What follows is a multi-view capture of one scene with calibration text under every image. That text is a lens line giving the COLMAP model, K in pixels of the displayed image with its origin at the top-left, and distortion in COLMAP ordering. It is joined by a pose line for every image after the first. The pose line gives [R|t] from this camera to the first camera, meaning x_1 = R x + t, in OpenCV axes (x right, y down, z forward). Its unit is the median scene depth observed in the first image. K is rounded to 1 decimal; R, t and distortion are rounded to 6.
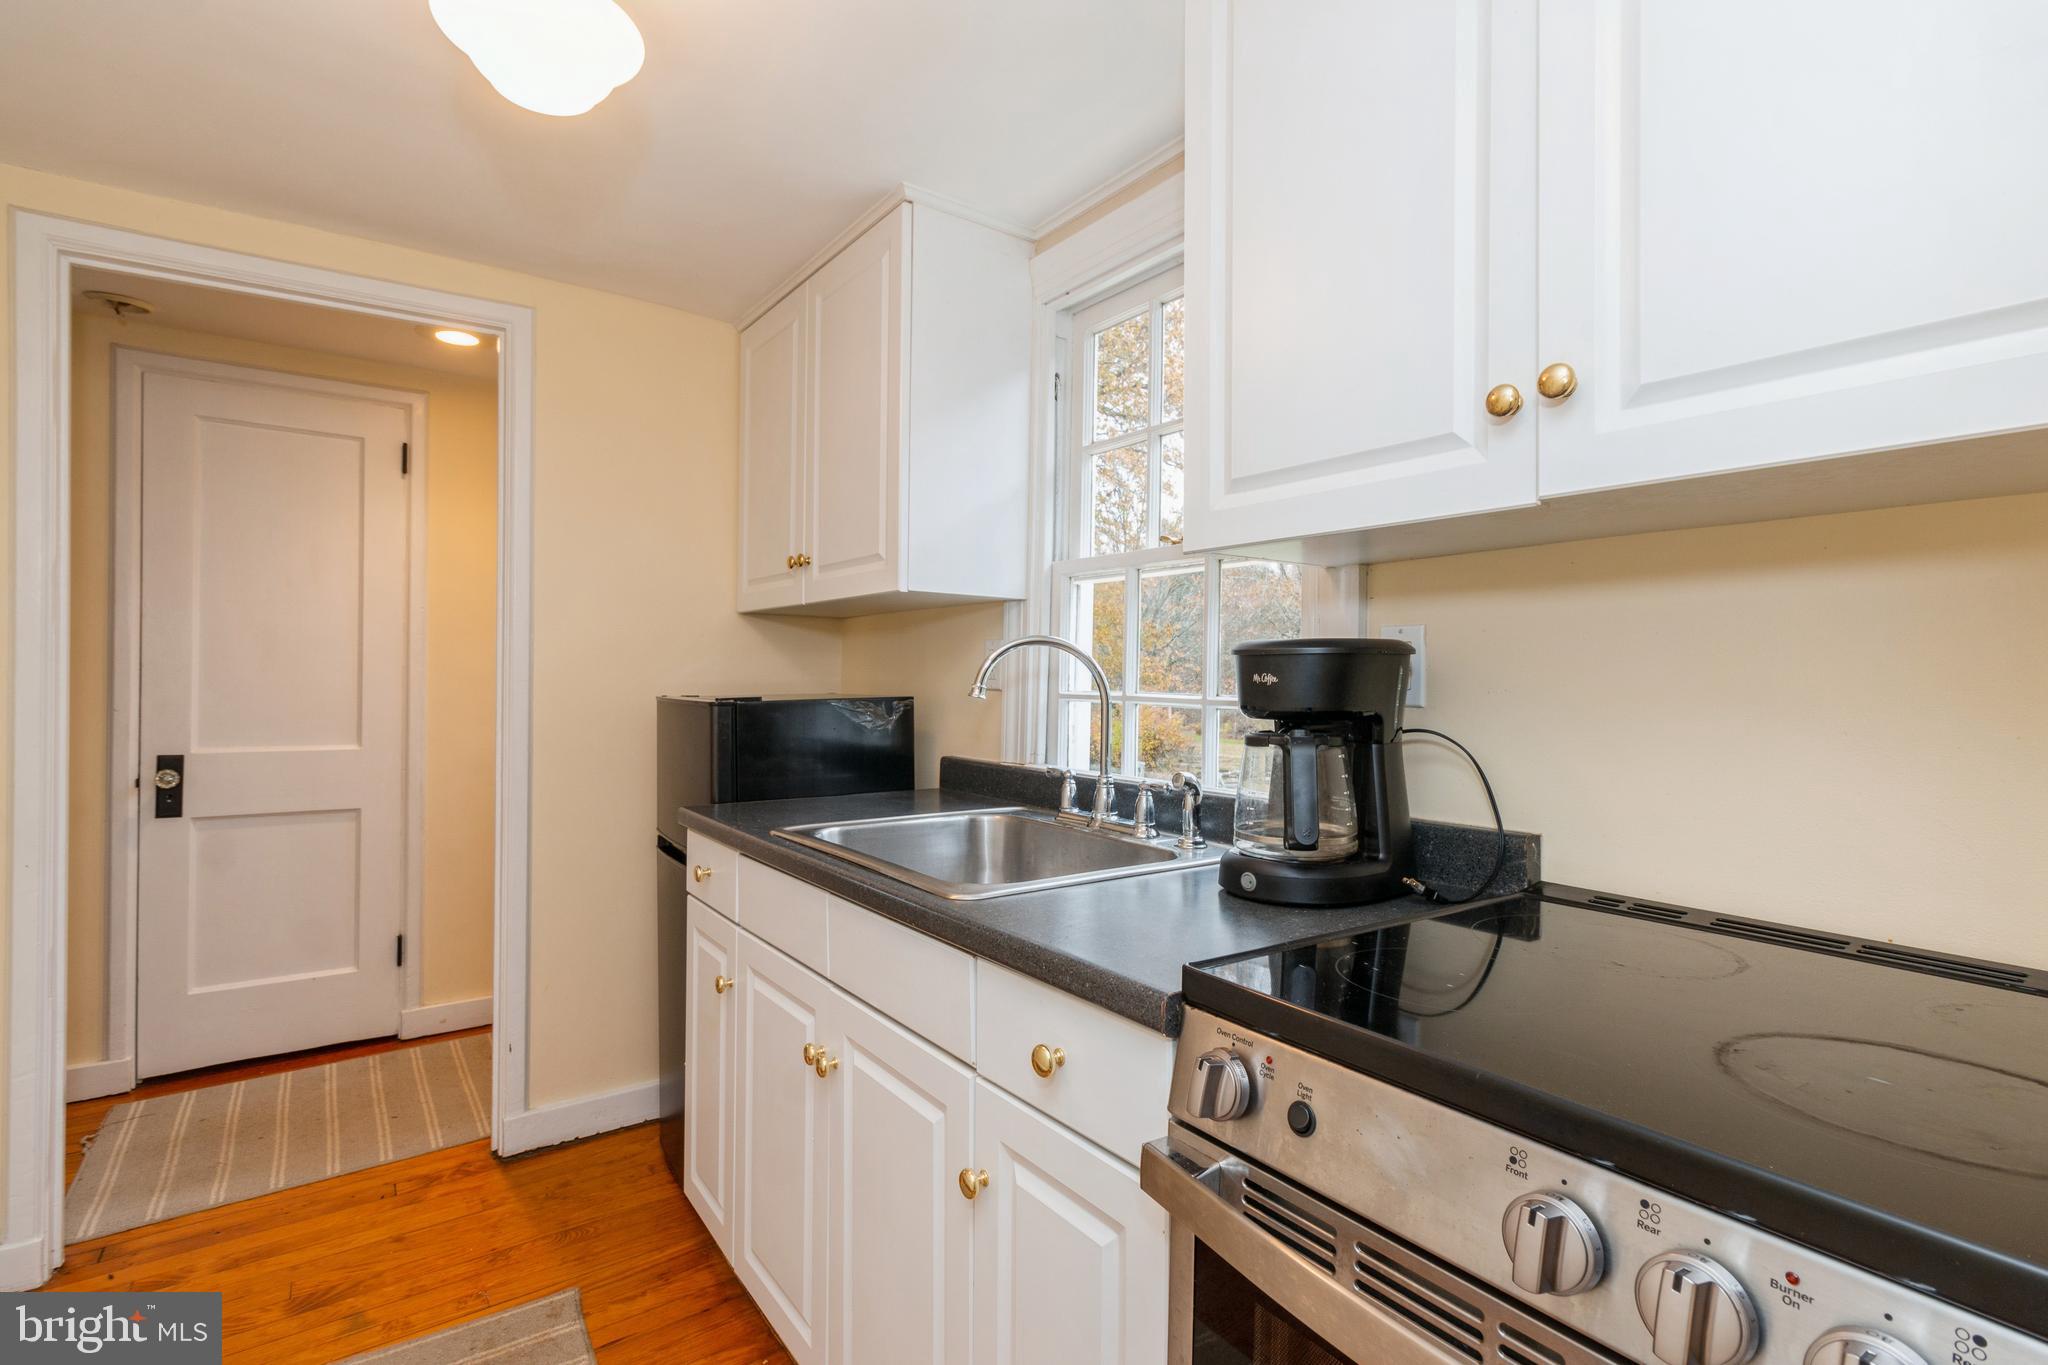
lens RADIAL K [[959.3, 0, 1008.6], [0, 959.3, 663.3], [0, 0, 1]] dist [0.000197, 0.000088]
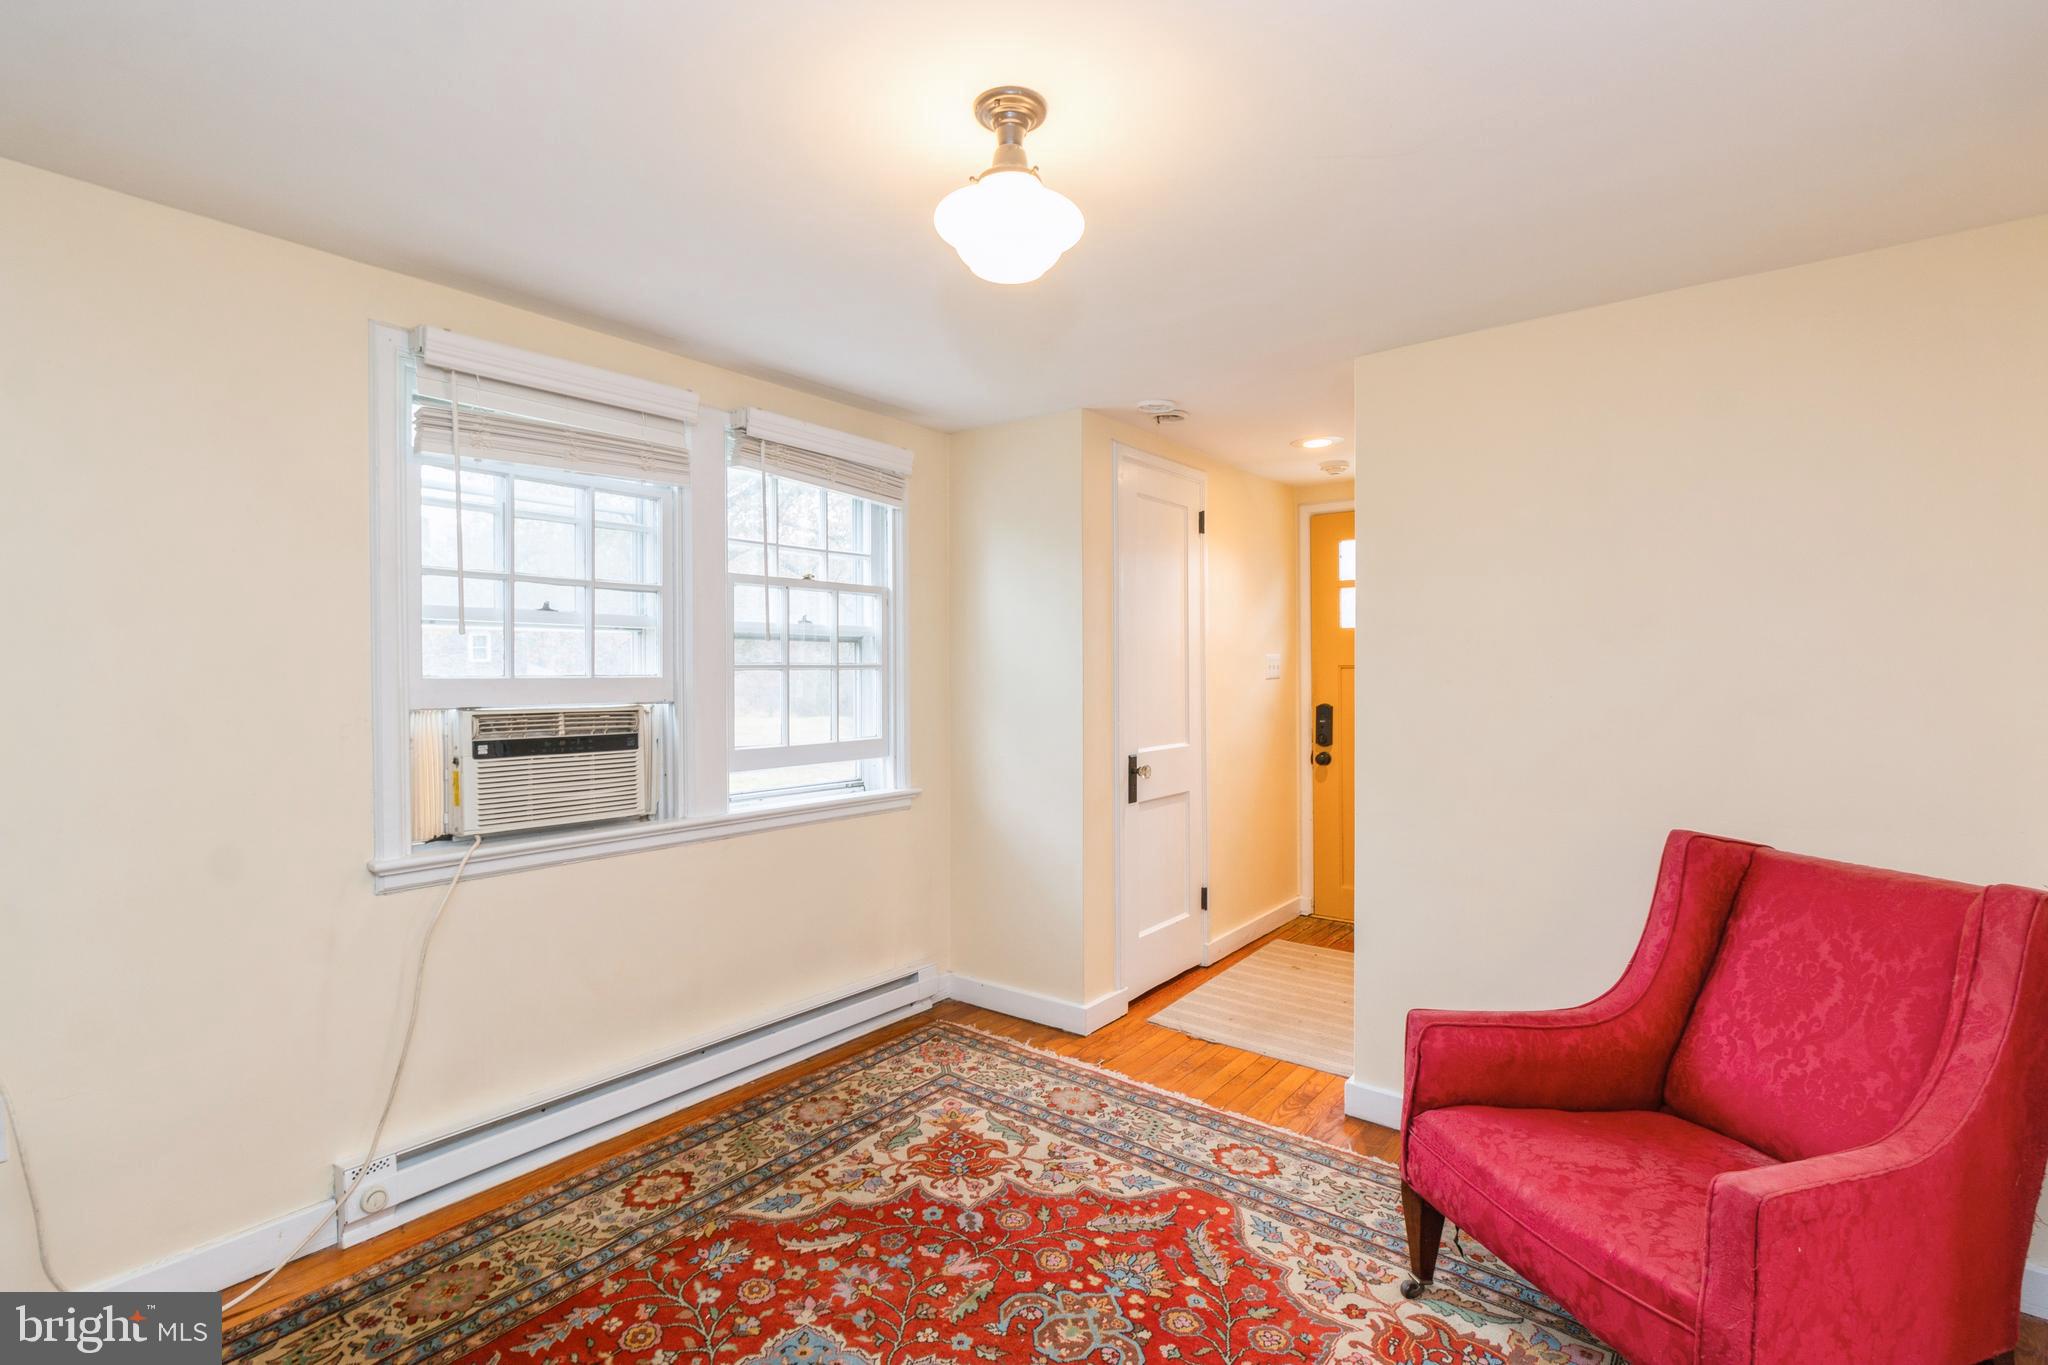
lens RADIAL K [[942.8, 0, 1019.6], [0, 942.8, 678.0], [0, 0, 1]] dist [0.000958, 0.000124]
pose [[0.958196, -0.008854, 0.285977, -1.408624], [0.004057, 0.999841, 0.017362, -0.029239], [-0.286085, -0.015476, 0.958079, -0.177821]]
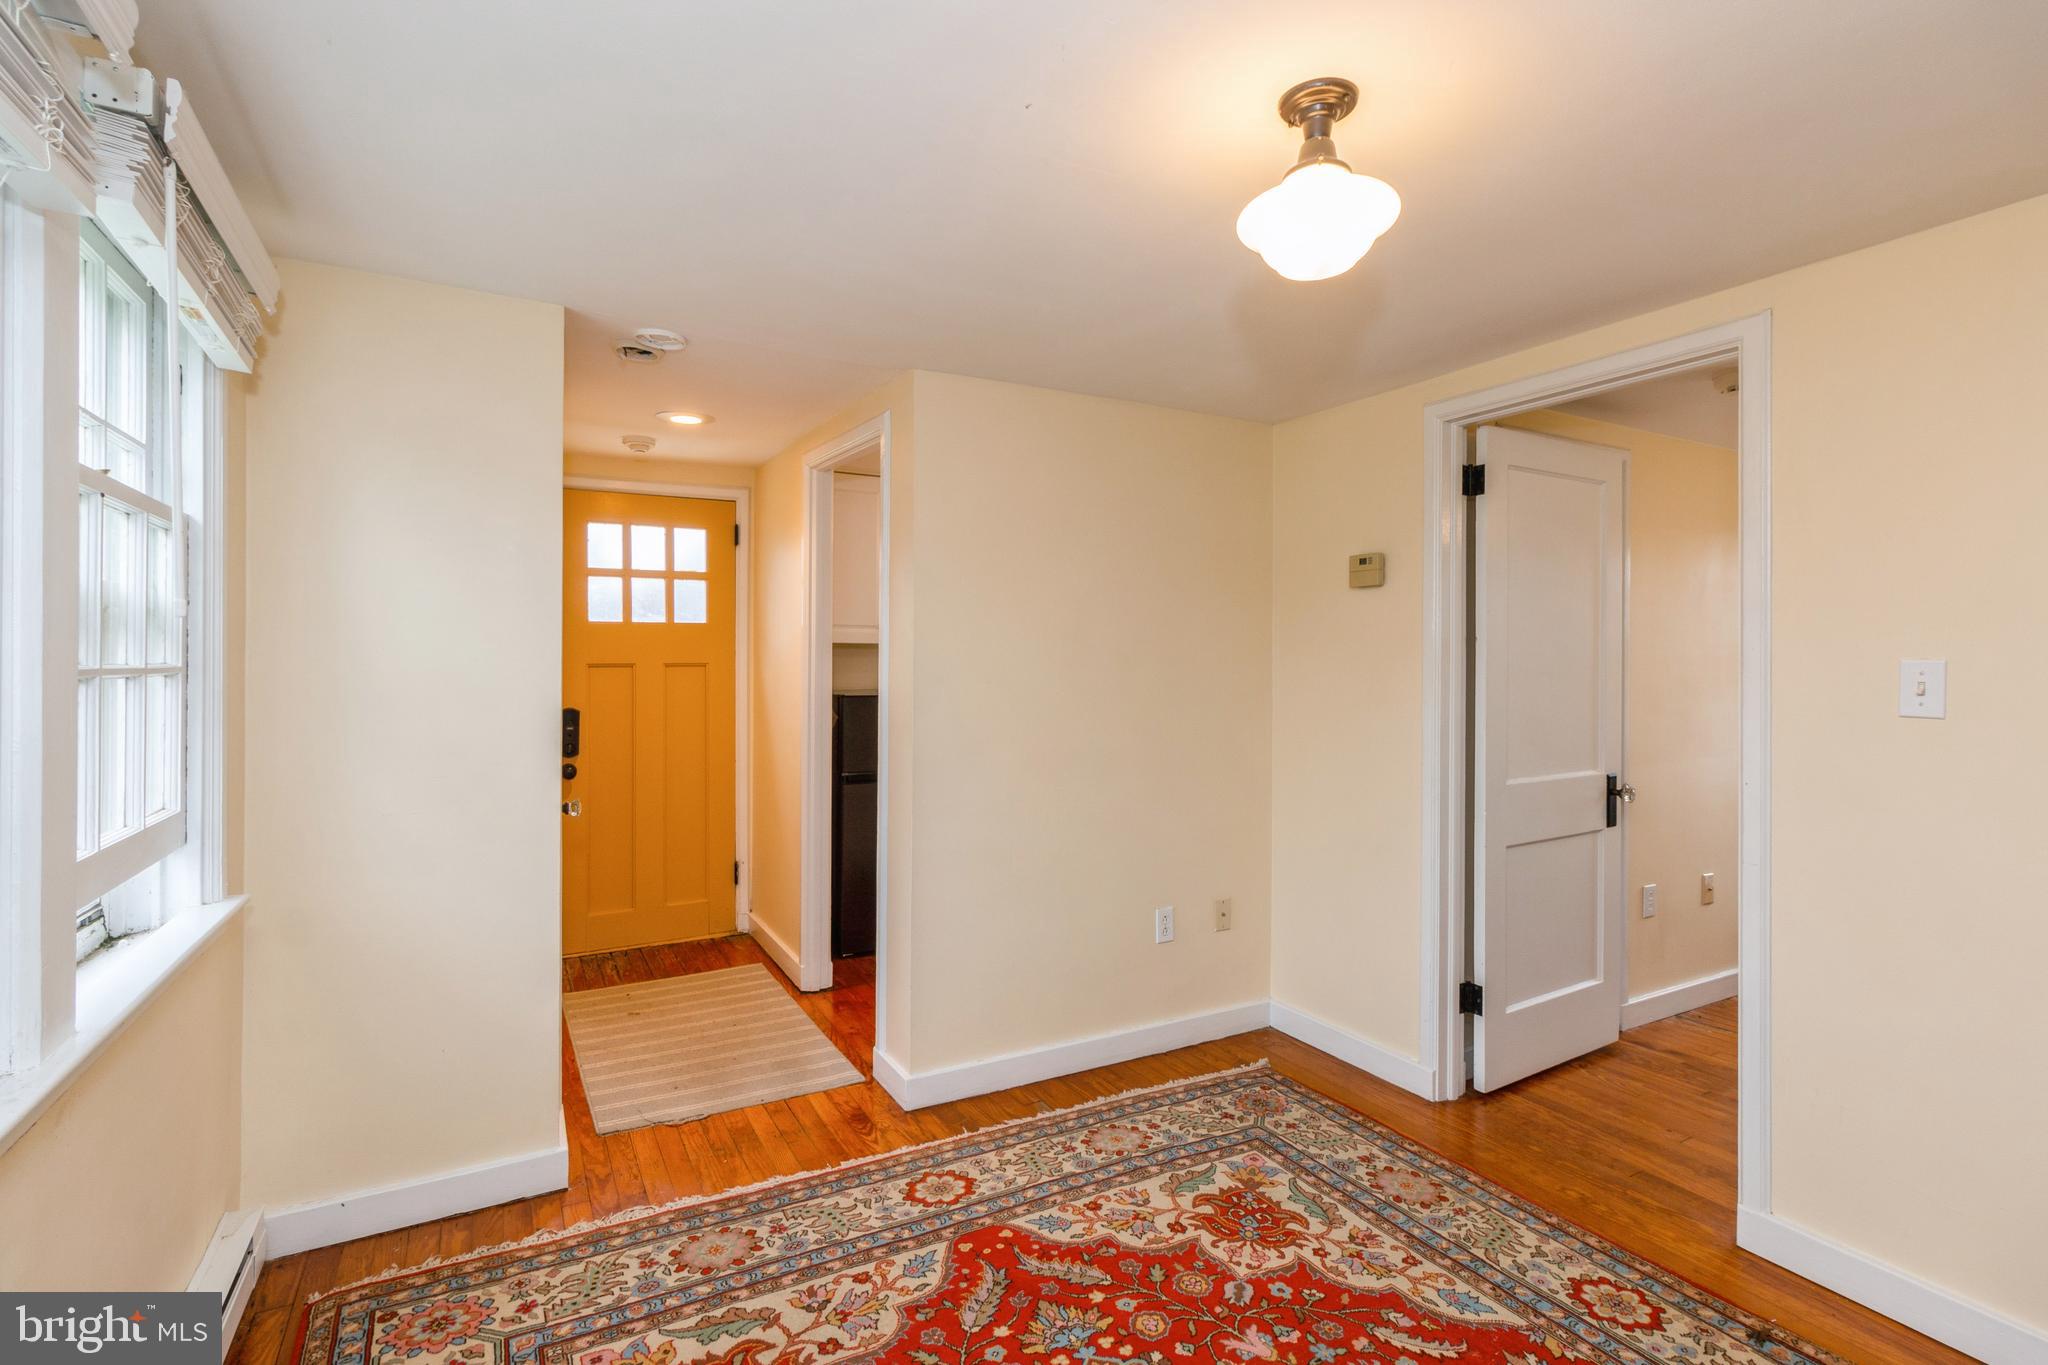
lens RADIAL K [[959.3, 0, 1008.6], [0, 959.3, 663.3], [0, 0, 1]] dist [0.000197, 0.000088]
pose [[0.121721, -0.005724, 0.992548, -1.799787], [-0.009509, 0.999931, 0.006932, -0.037543], [-0.992519, -0.010282, 0.121658, 0.441251]]
